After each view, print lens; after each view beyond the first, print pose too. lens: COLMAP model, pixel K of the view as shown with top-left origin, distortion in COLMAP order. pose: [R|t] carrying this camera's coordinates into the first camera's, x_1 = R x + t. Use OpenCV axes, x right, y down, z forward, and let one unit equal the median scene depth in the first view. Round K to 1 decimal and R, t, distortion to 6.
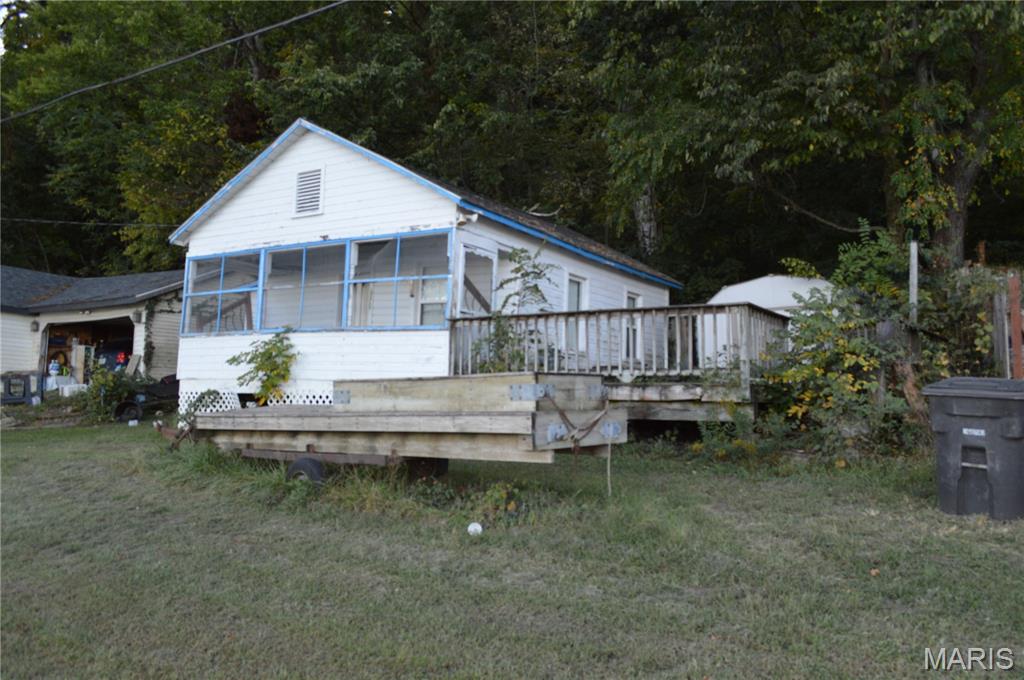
lens RADIAL K [[819.1, 0, 510.5], [0, 819.1, 339.5], [0, 0, 1]] dist [-0.002899, 0.011123]
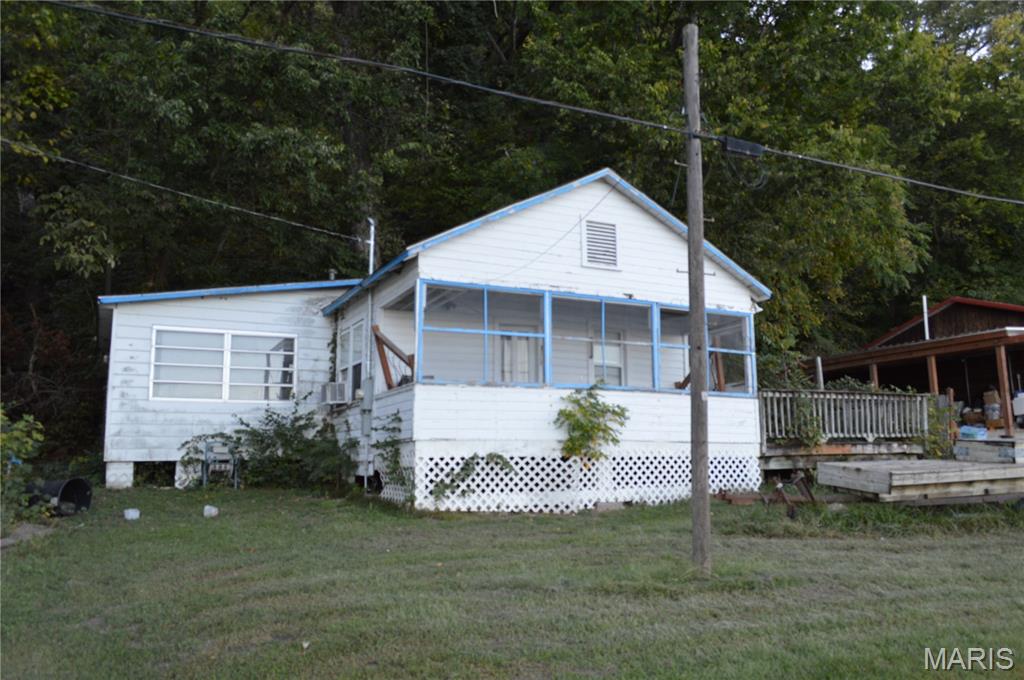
lens RADIAL K [[819.1, 0, 511.5], [0, 819.1, 341.6], [0, 0, 1]] dist [-0.002899, 0.011123]
pose [[0.502870, 0.100007, 0.858557, -1.127121], [-0.043034, 0.994949, -0.090689, 0.026165], [-0.863290, 0.008657, 0.504634, 0.614664]]
